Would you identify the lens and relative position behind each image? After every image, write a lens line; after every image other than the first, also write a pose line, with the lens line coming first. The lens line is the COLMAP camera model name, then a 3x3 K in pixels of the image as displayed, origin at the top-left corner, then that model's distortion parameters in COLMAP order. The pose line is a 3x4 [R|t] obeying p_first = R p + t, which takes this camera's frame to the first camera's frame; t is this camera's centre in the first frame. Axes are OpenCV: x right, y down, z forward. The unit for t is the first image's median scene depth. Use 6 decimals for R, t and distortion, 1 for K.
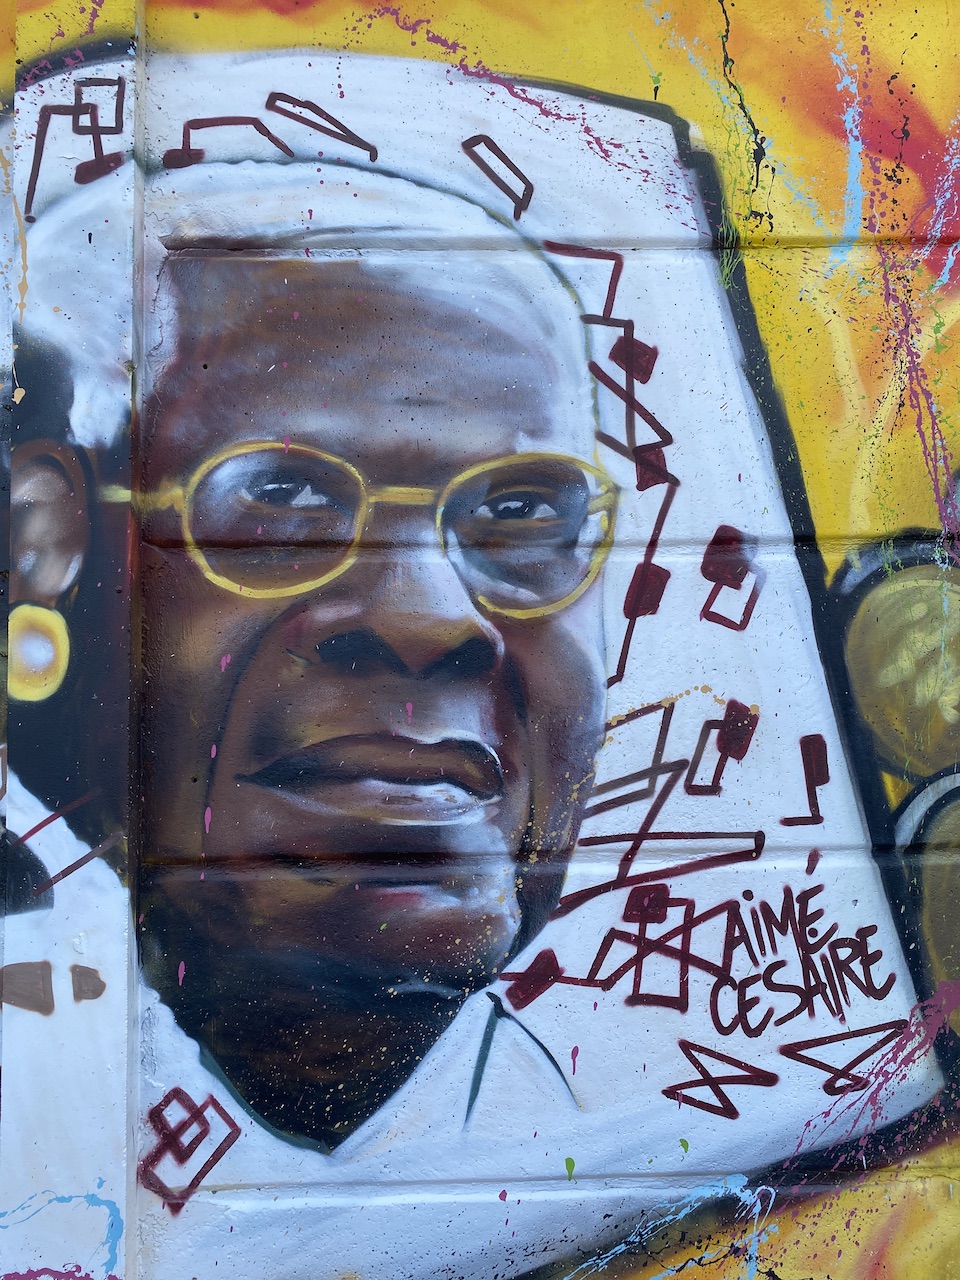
lens RADIAL K [[992.3, 0, 474.2], [0, 992.3, 629.9], [0, 0, 1]] dist [0.030192, -0.042546]
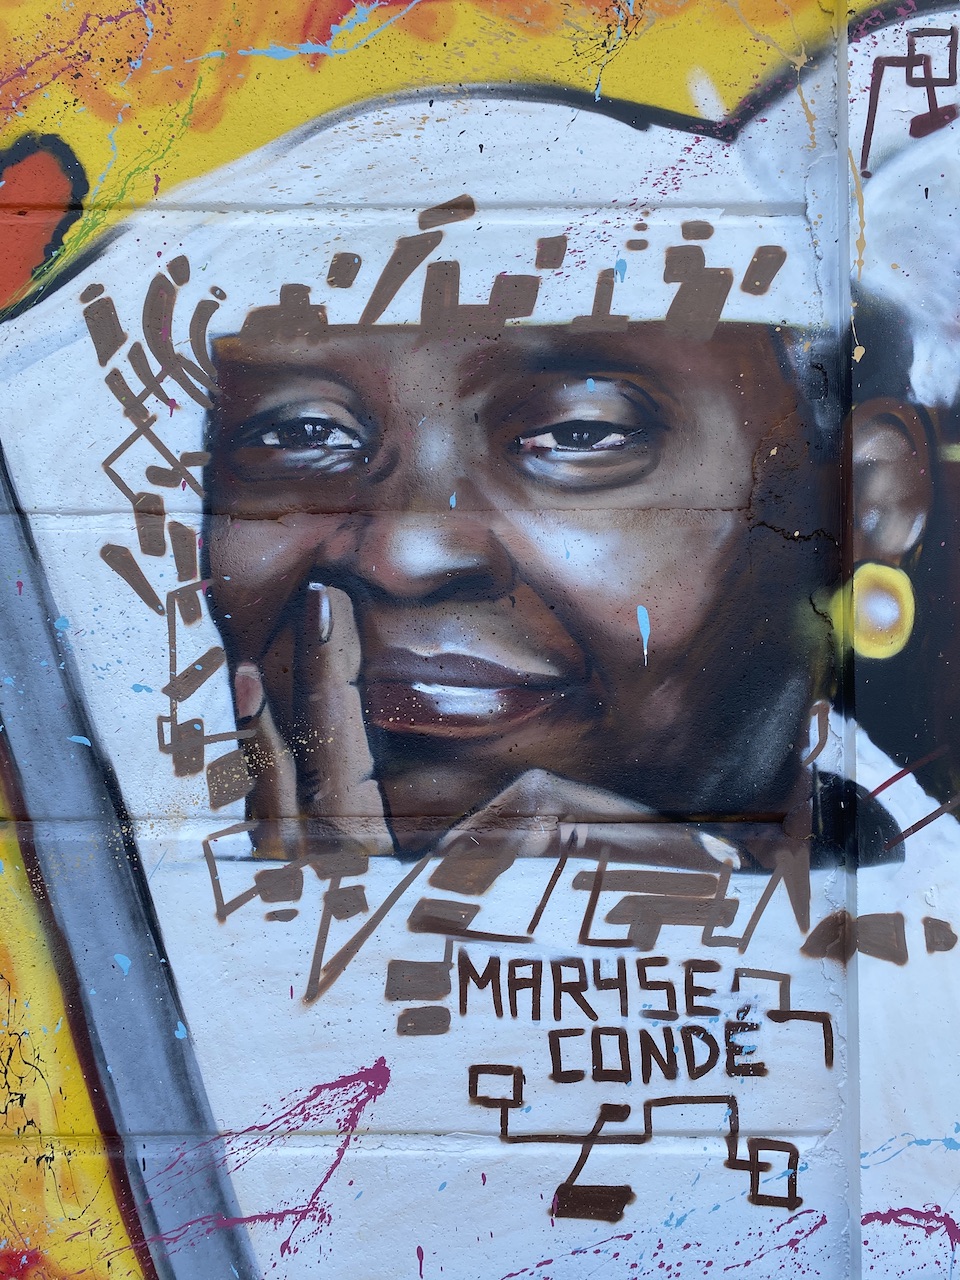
lens RADIAL K [[992.3, 0, 541.2], [0, 992.3, 620.5], [0, 0, 1]] dist [0.030192, -0.042546]
pose [[0.999300, 0.012220, -0.035348, -0.721899], [-0.010829, 0.999170, 0.039281, -0.003264], [0.035799, -0.038871, 0.998603, -0.020423]]
